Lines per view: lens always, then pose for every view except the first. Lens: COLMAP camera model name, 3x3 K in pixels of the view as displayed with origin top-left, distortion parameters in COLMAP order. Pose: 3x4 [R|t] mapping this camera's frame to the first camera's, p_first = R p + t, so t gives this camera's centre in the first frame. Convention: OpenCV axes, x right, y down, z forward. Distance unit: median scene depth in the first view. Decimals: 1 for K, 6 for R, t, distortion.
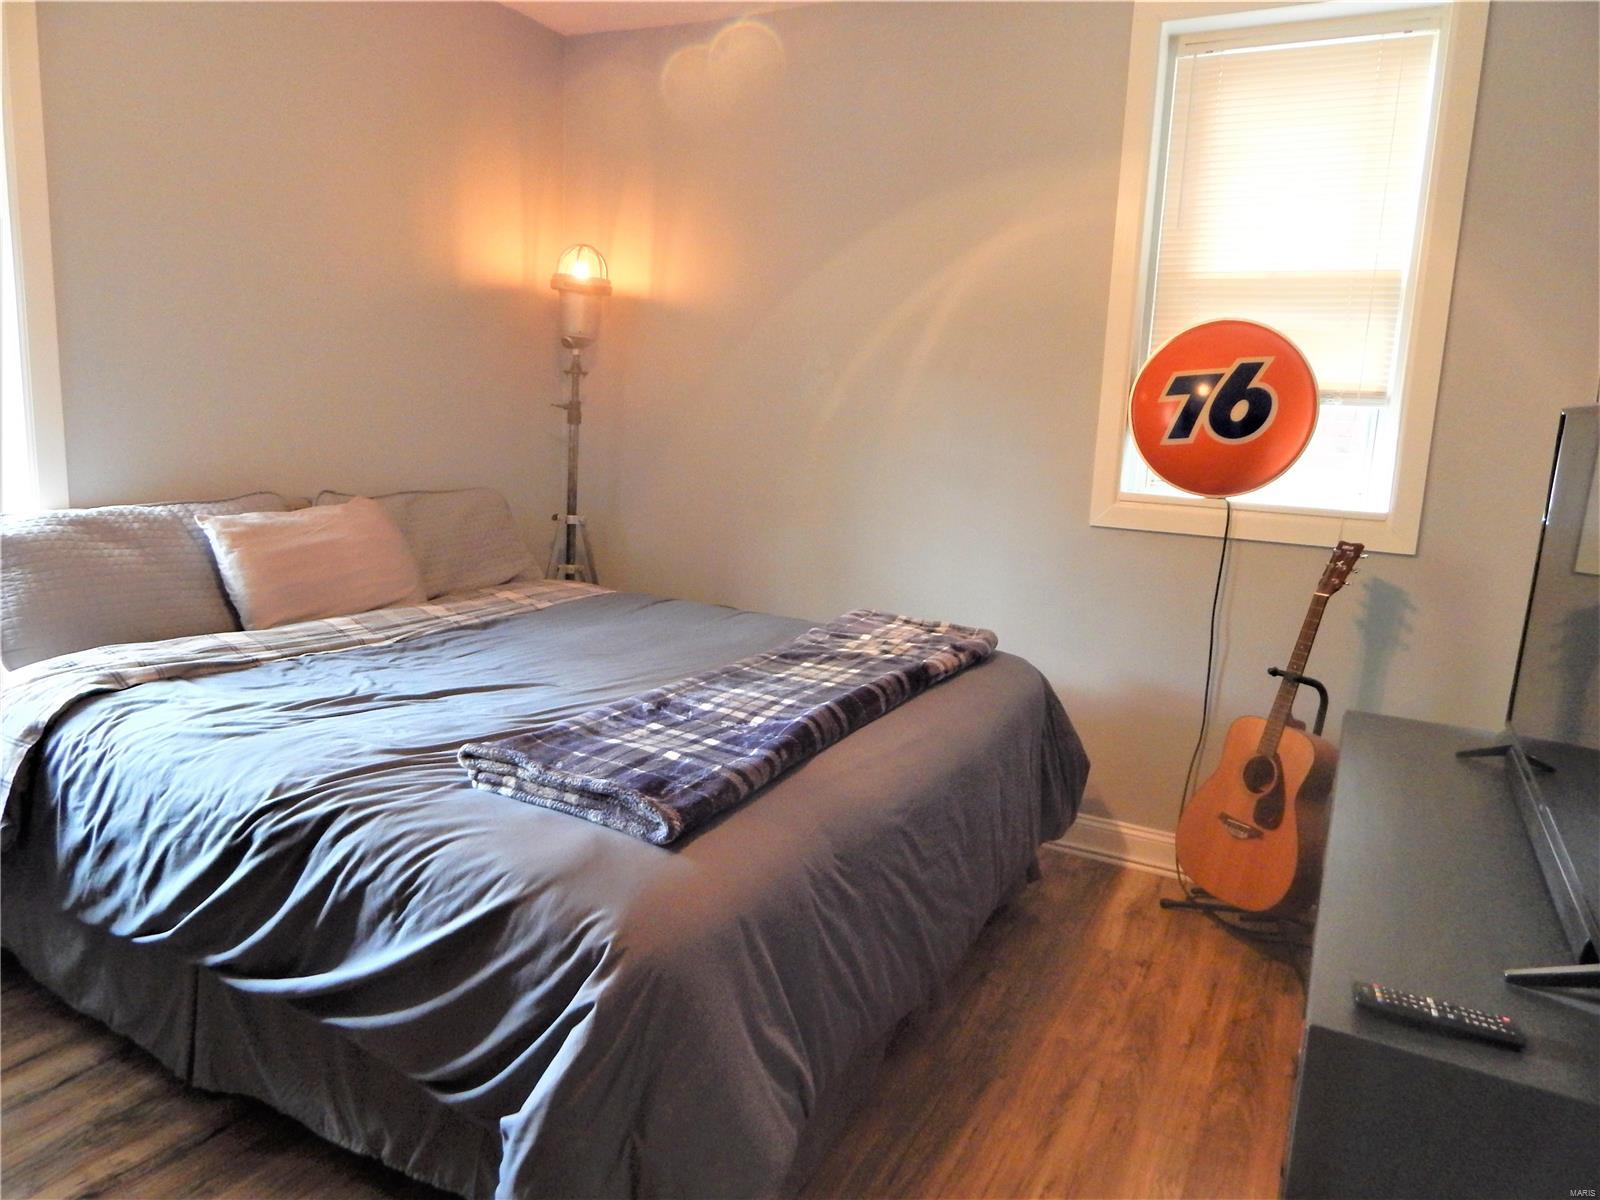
lens RADIAL K [[1054.6, 0, 806.7], [0, 1054.6, 595.2], [0, 0, 1]] dist [0.005218, -0.007665]
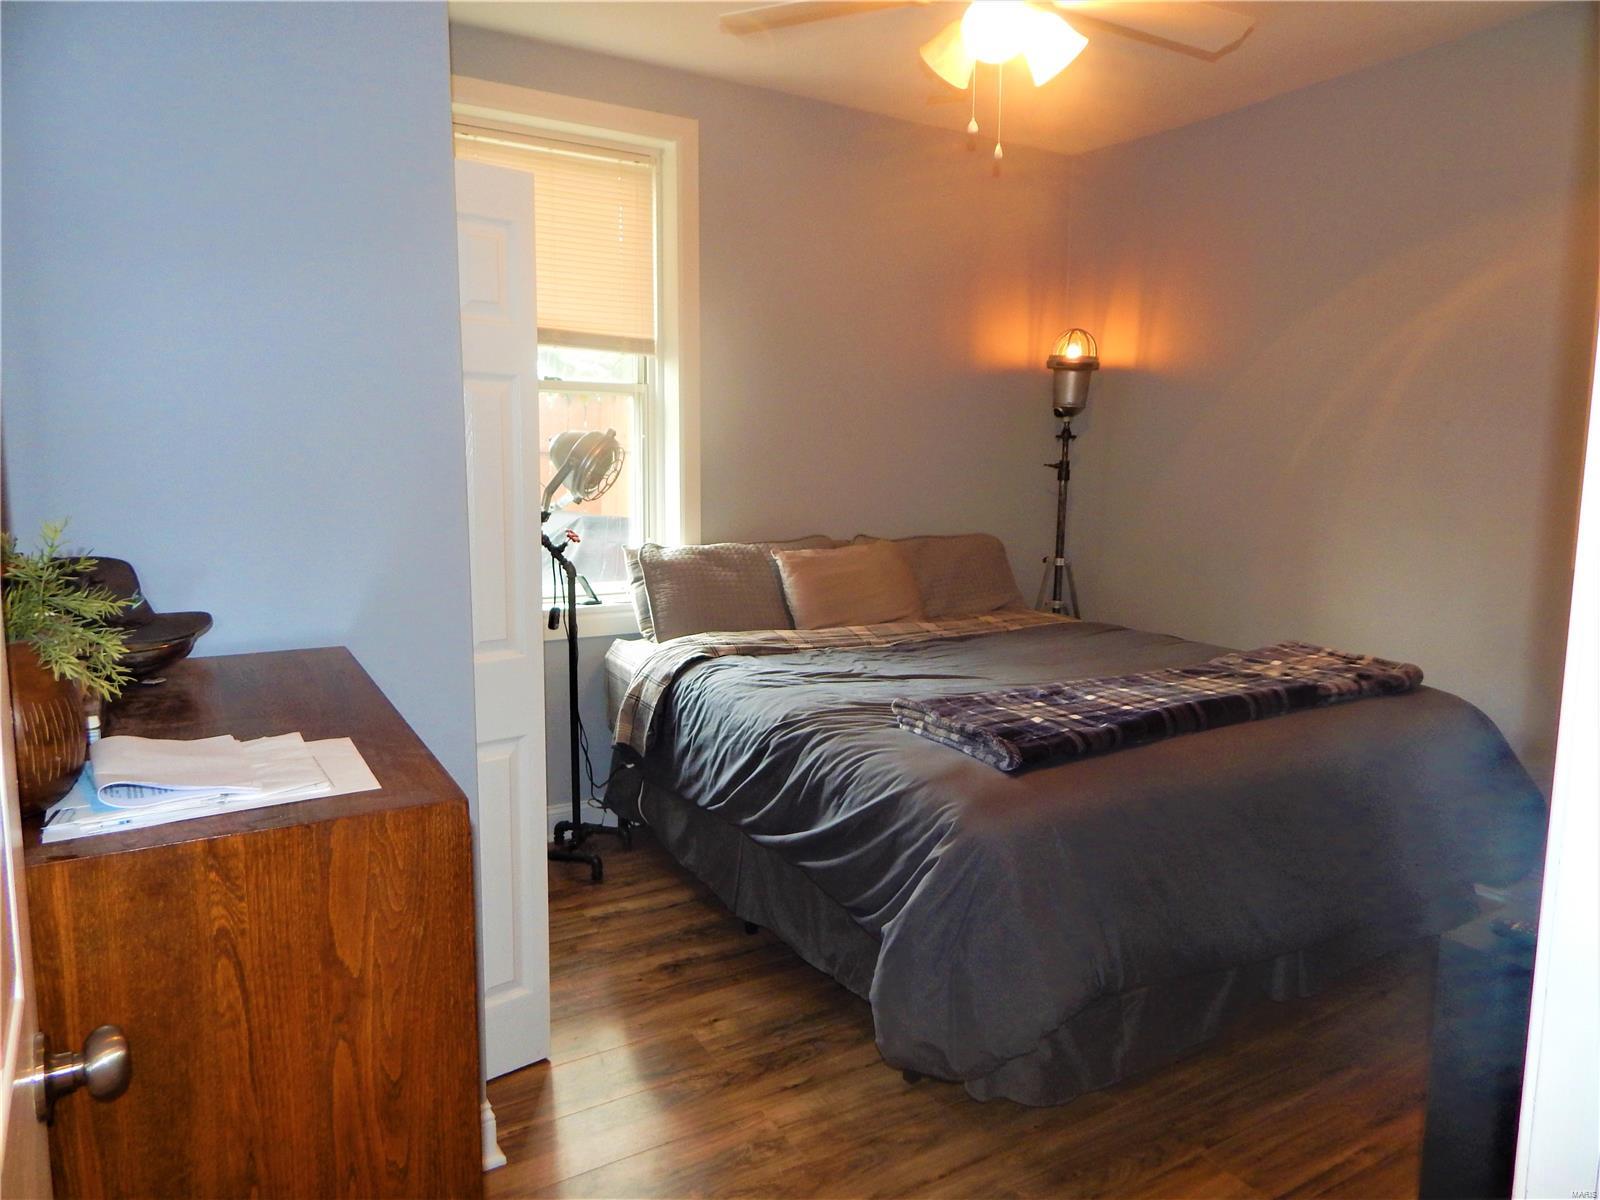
lens RADIAL K [[1054.6, 0, 798.7], [0, 1054.6, 602.7], [0, 0, 1]] dist [0.005218, -0.007665]
pose [[0.855004, 0.029132, -0.517802, 0.276009], [-0.054669, 0.997921, -0.034126, 0.058346], [0.515732, 0.057486, 0.854819, -0.289154]]
